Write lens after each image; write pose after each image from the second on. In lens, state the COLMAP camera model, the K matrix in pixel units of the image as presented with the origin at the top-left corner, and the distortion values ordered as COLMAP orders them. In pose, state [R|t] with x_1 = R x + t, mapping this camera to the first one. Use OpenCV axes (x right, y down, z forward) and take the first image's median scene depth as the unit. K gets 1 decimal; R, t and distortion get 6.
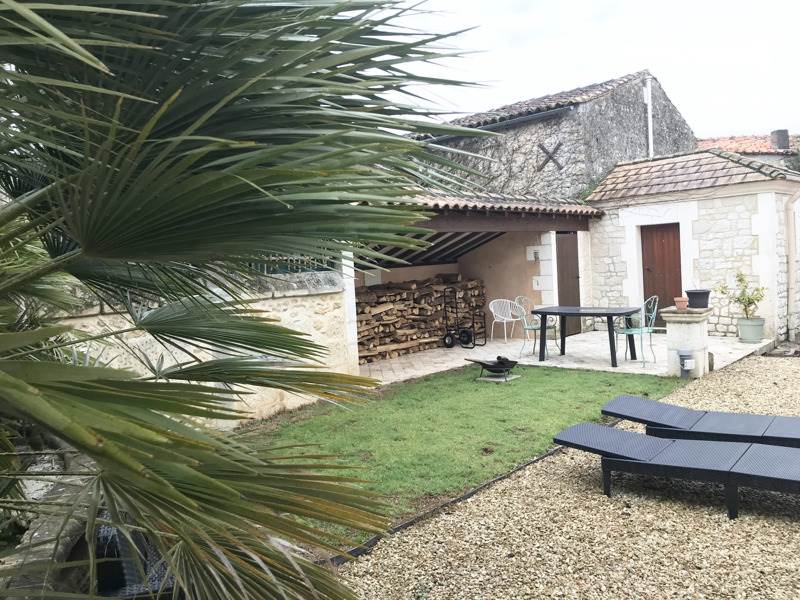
lens RADIAL K [[652.8, 0, 400.0], [0, 652.8, 300.0], [0, 0, 1]] dist [0.024875, -0.009649]
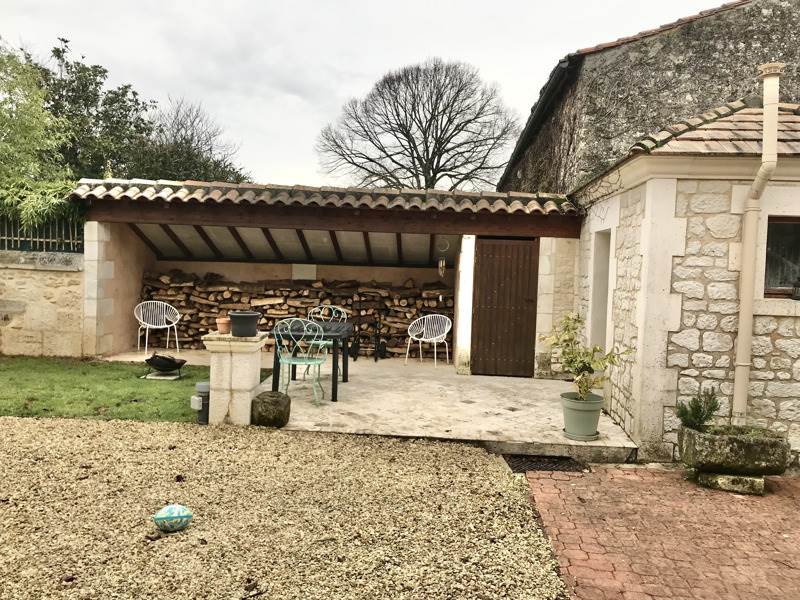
lens RADIAL K [[652.8, 0, 400.0], [0, 652.8, 300.0], [0, 0, 1]] dist [0.024875, -0.009649]
pose [[0.649126, 0.117924, -0.751485, 0.869415], [-0.117006, 0.991633, 0.054540, -0.068900], [0.751628, 0.052525, 0.657492, 0.482735]]
